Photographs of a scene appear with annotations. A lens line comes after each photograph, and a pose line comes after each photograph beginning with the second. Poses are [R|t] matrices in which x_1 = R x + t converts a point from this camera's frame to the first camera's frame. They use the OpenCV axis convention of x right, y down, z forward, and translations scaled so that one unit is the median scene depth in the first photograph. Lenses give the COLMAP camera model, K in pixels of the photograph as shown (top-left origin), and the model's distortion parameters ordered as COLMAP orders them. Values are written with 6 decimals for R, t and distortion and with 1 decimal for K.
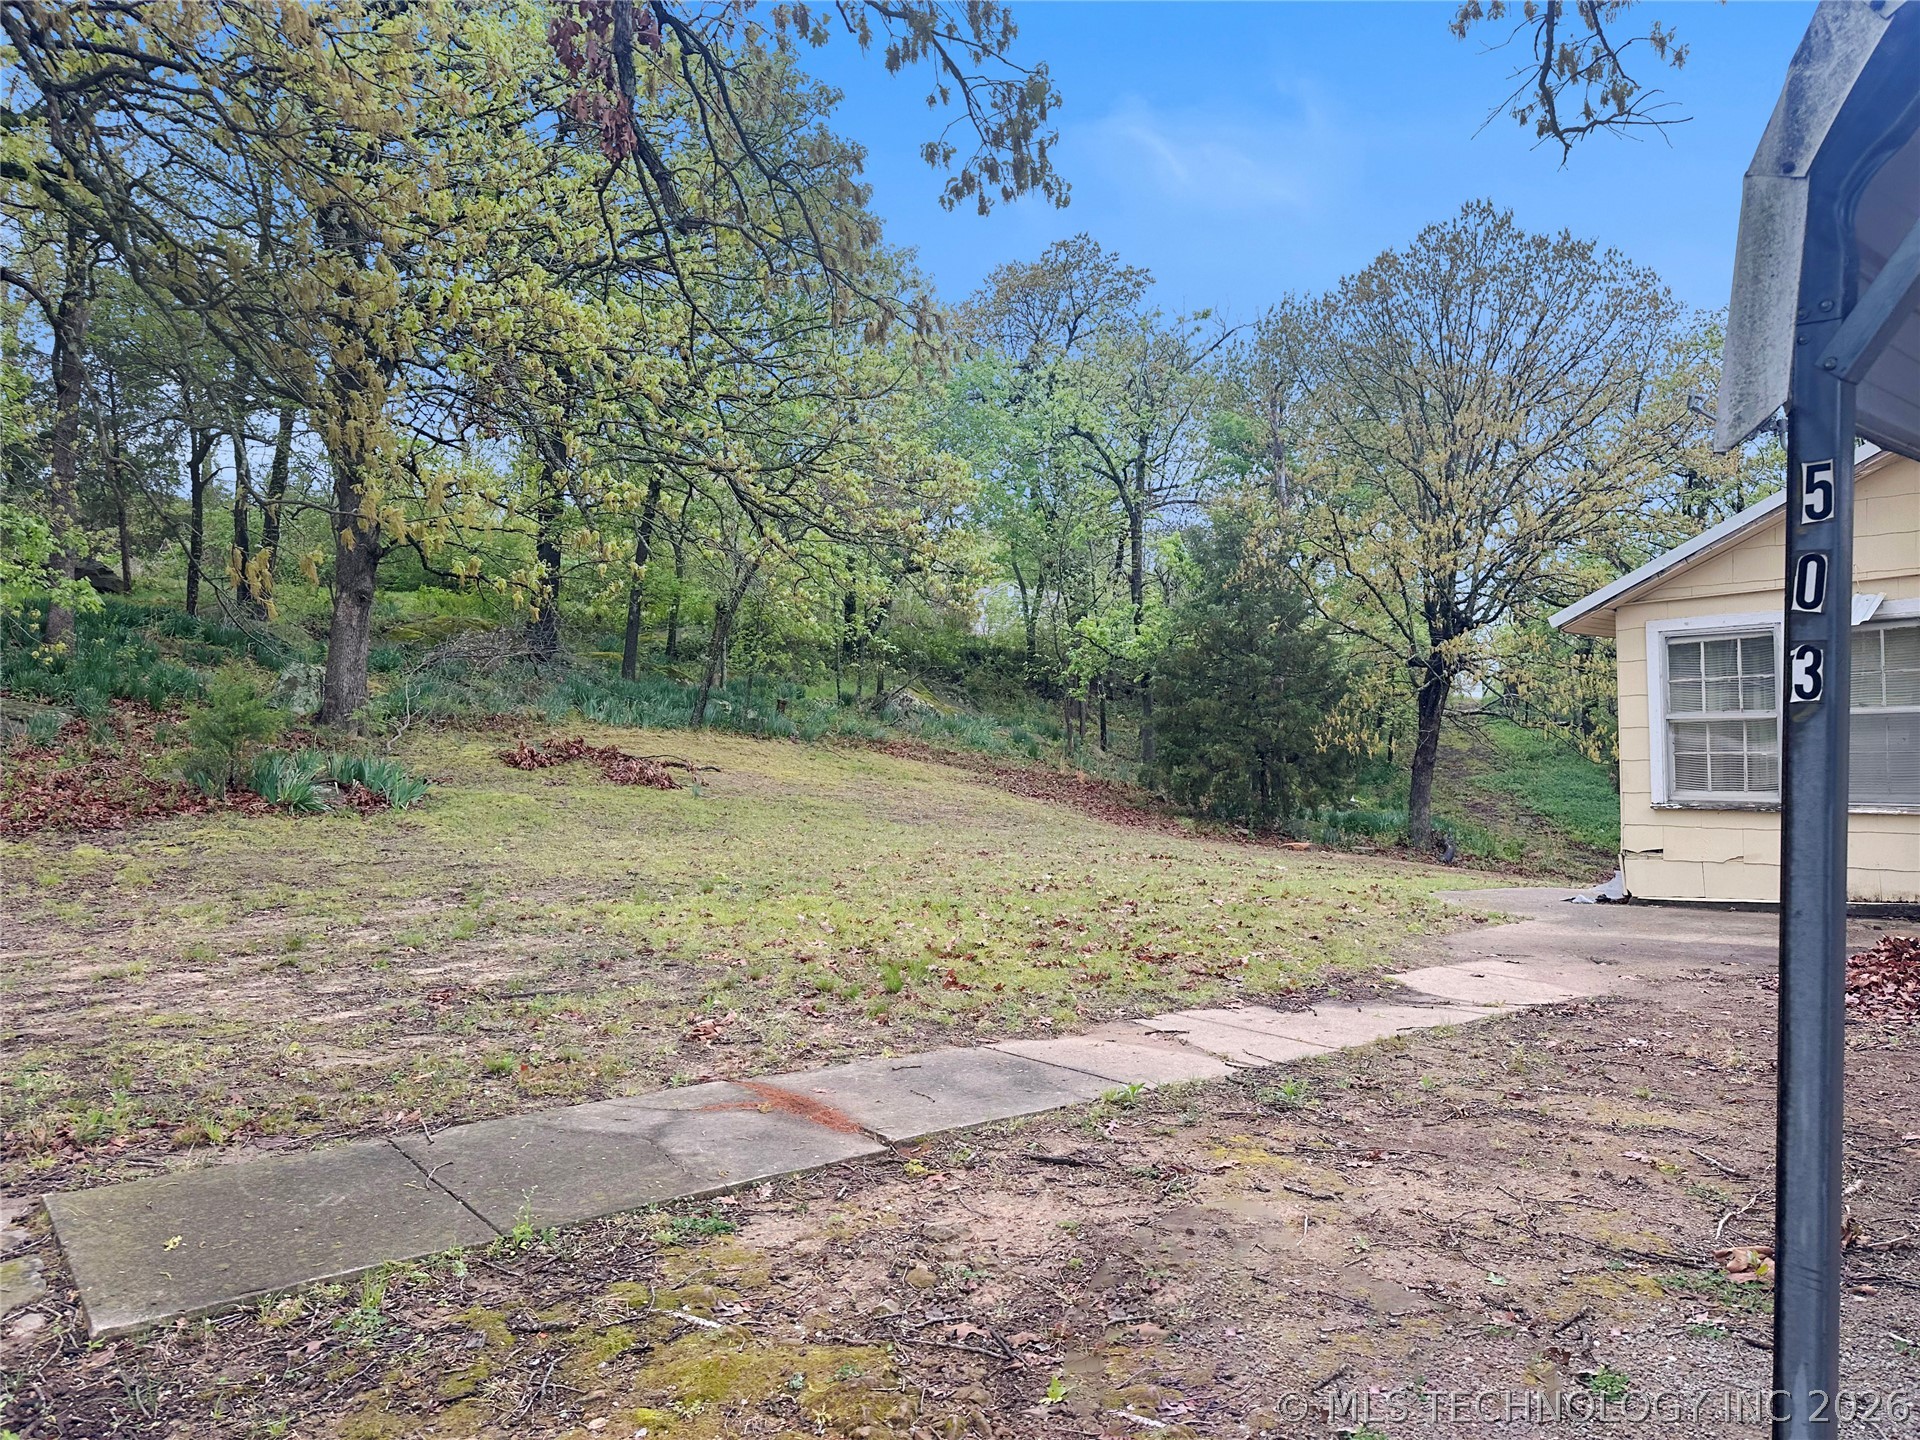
lens RADIAL K [[1329.5, 0, 960.0], [0, 1329.5, 720.0], [0, 0, 1]] dist [0.004181, -0.028759]
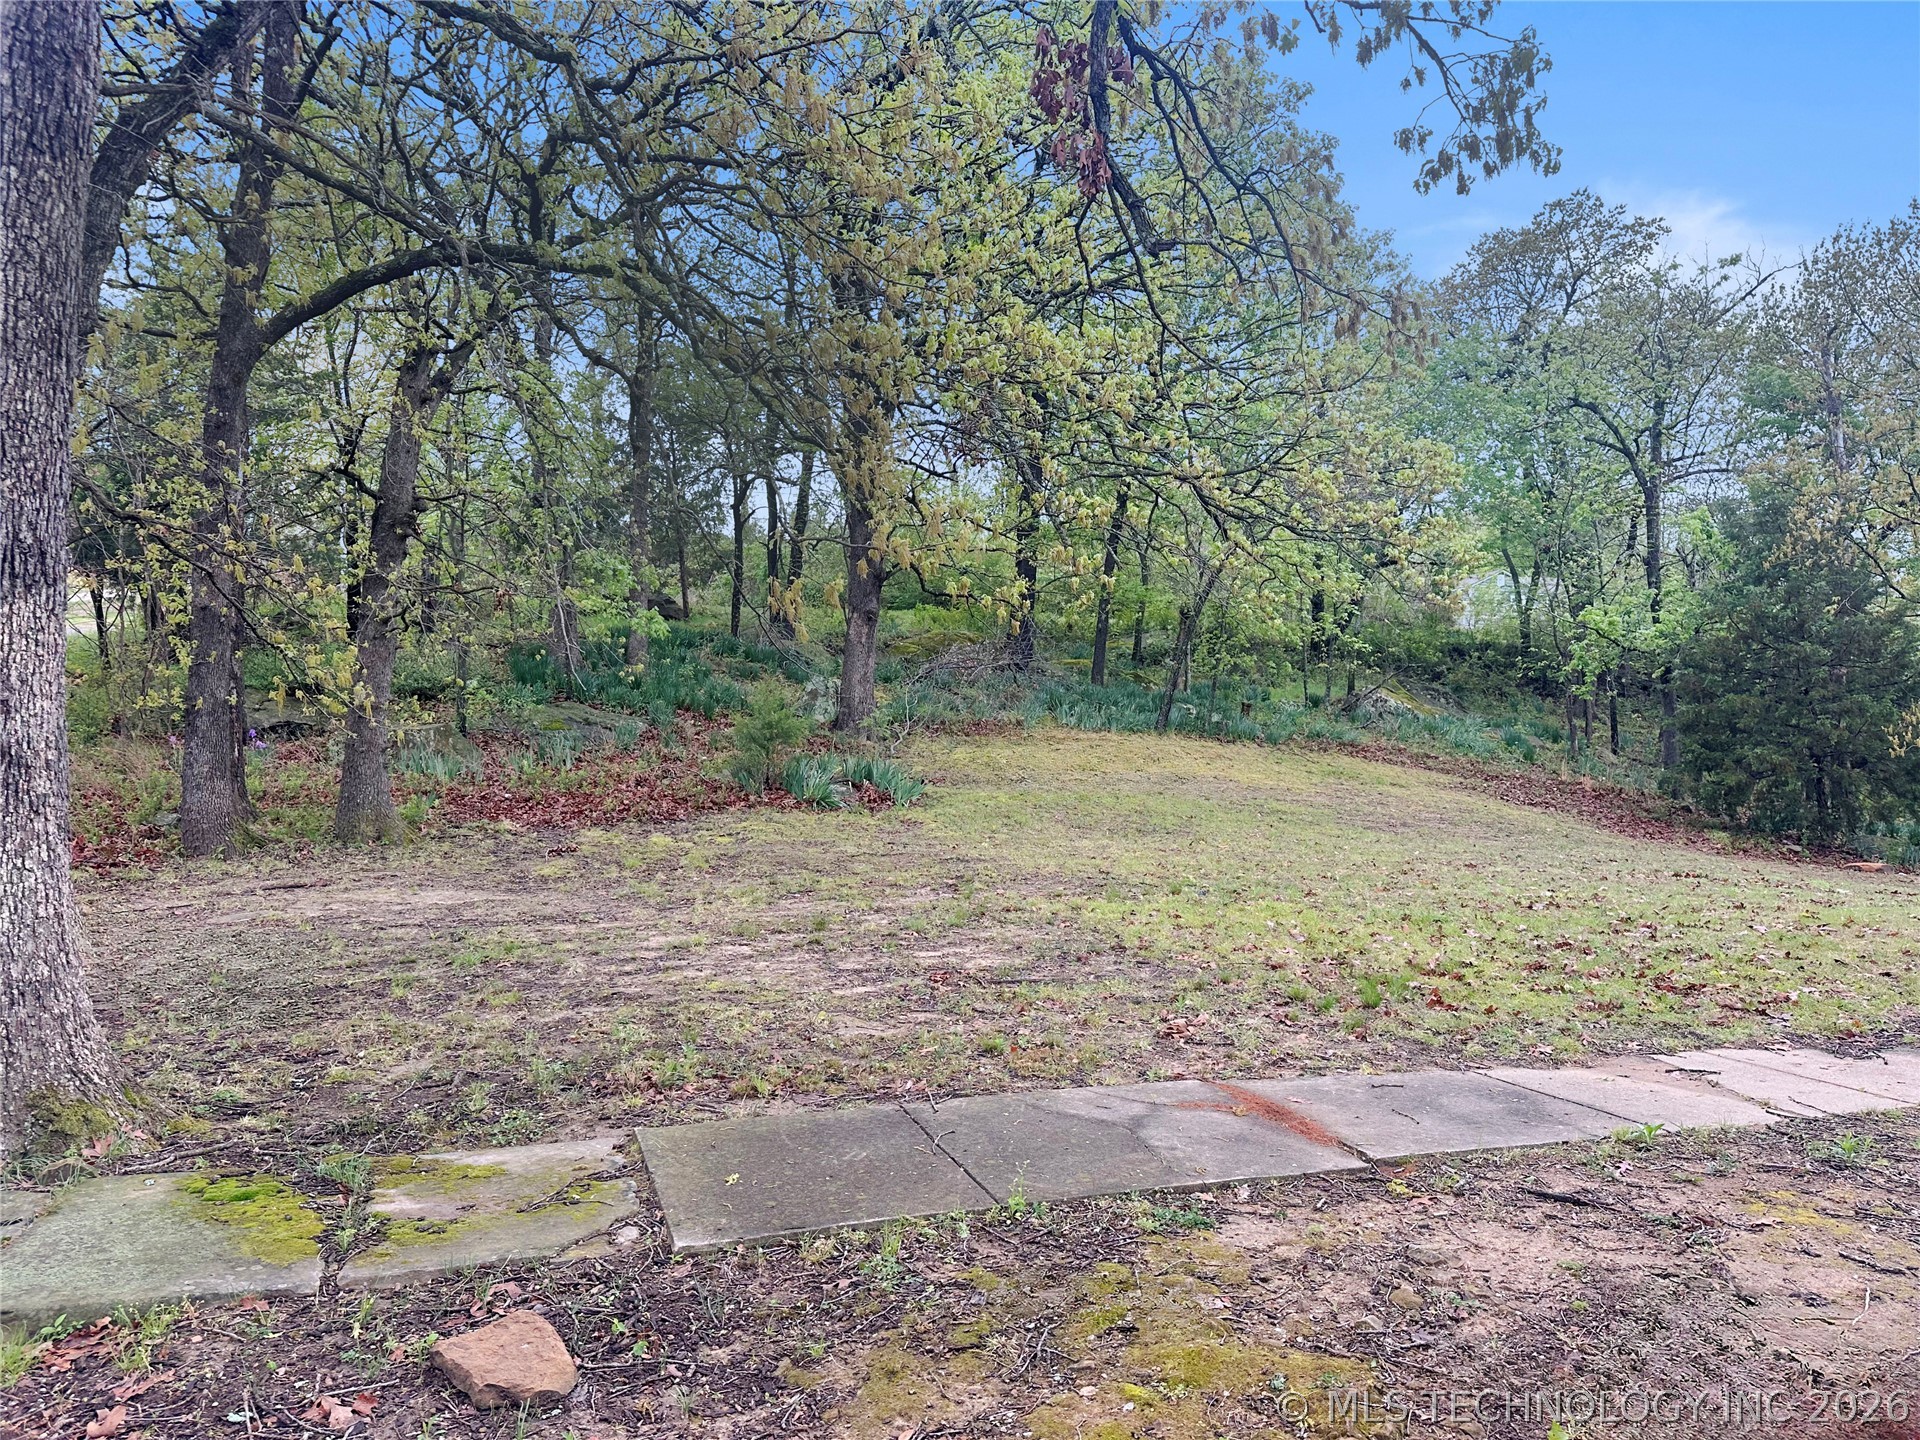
lens RADIAL K [[1338.4, 0, 985.3], [0, 1338.4, 704.5], [0, 0, 1]] dist [0.156496, -0.268608]
pose [[0.947782, -0.009414, -0.318781, 0.001462], [0.005414, 0.999895, -0.013431, -0.002725], [0.318874, 0.011003, 0.947733, -0.038882]]
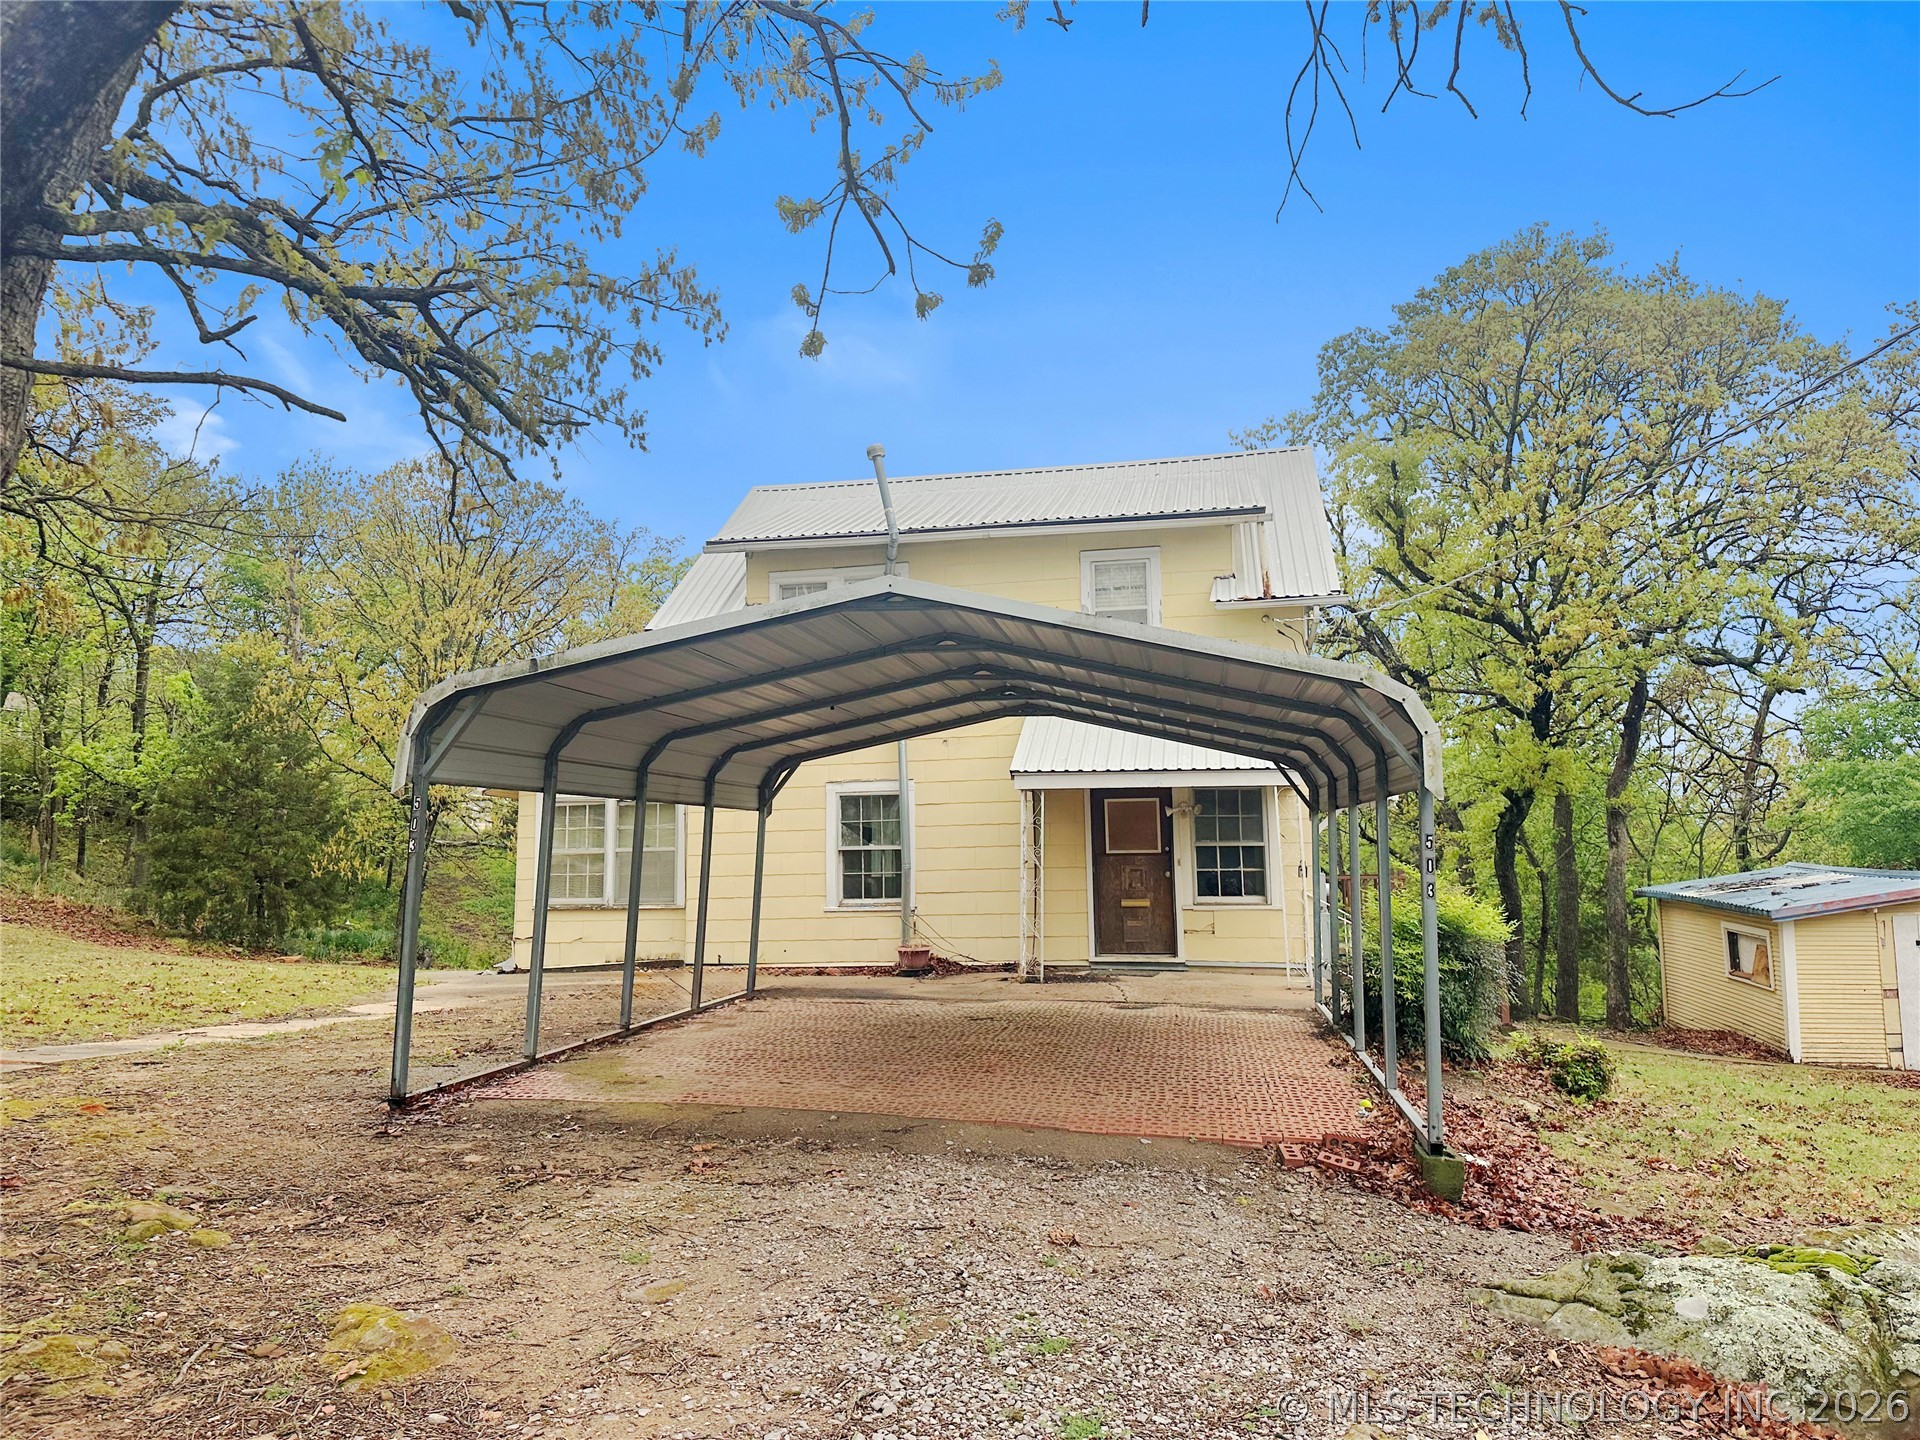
lens RADIAL K [[1329.5, 0, 960.0], [0, 1329.5, 720.0], [0, 0, 1]] dist [0.004181, -0.028759]
pose [[0.760565, 0.079984, 0.644317, -0.326564], [-0.016468, 0.994440, -0.104008, -0.004273], [-0.649053, 0.068494, 0.757653, -1.391569]]
